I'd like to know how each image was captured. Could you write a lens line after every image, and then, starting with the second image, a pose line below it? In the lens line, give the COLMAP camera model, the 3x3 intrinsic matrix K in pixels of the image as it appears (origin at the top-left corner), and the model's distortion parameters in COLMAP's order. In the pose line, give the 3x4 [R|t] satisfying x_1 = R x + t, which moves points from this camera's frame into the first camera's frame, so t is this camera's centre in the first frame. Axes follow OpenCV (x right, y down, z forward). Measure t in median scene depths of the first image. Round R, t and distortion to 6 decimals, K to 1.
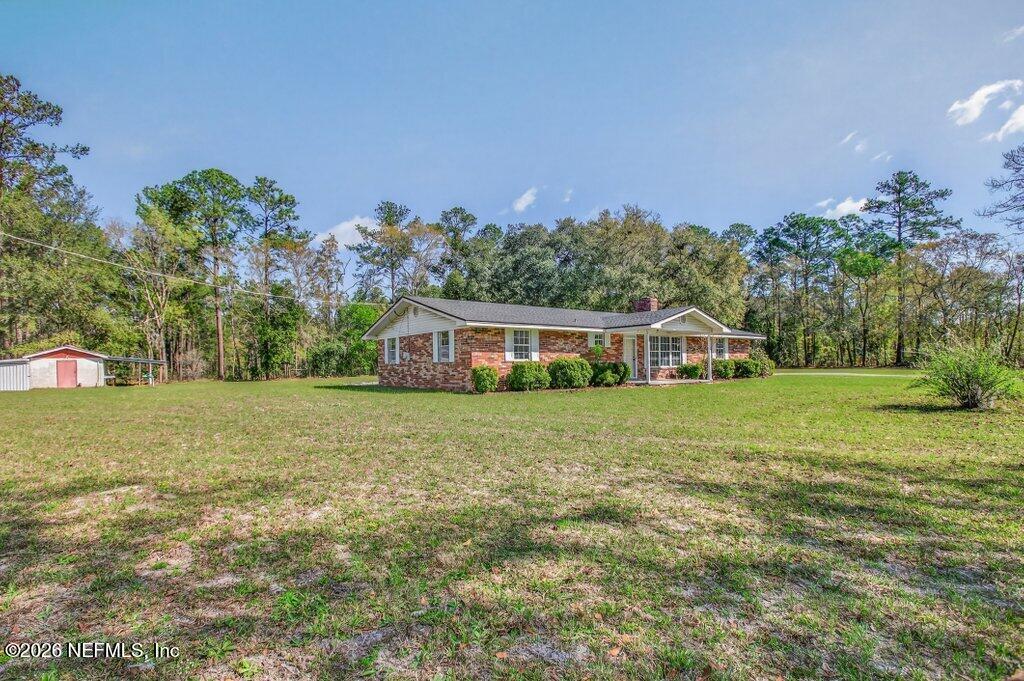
lens RADIAL K [[490.3, 0, 508.7], [0, 490.3, 364.7], [0, 0, 1]] dist [-0.001390, -0.000164]
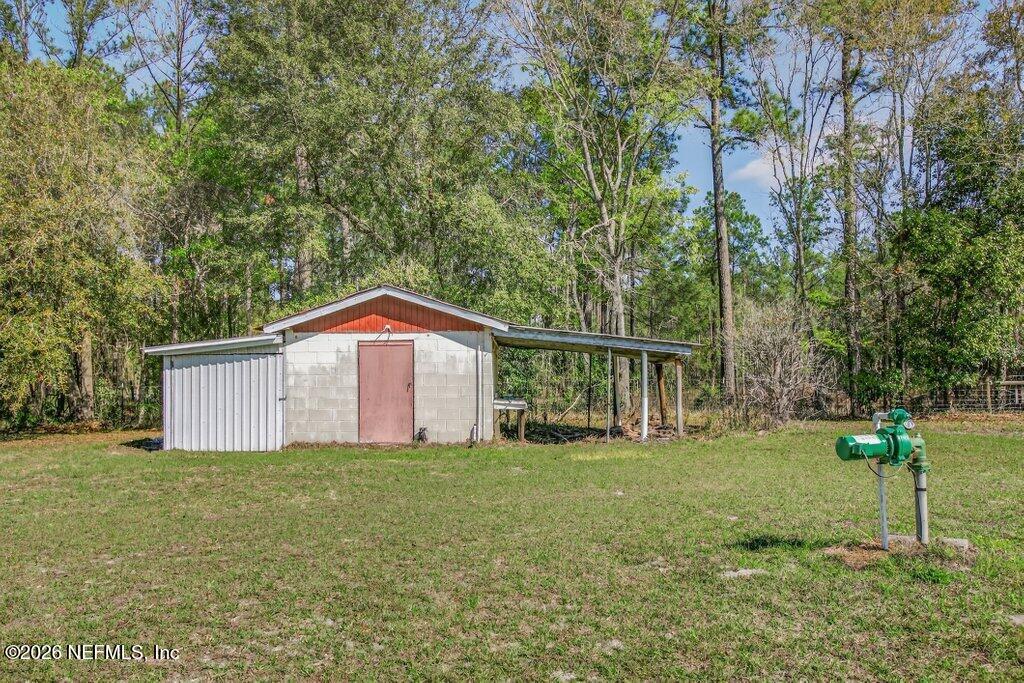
lens RADIAL K [[457.8, 0, 512.0], [0, 457.8, 361.4], [0, 0, 1]] dist [-0.000410, -0.000250]
pose [[0.836508, -0.000959, -0.547954, -0.698613], [-0.005769, 0.999928, -0.010558, 0.004368], [0.547925, 0.011994, 0.836442, 0.818044]]
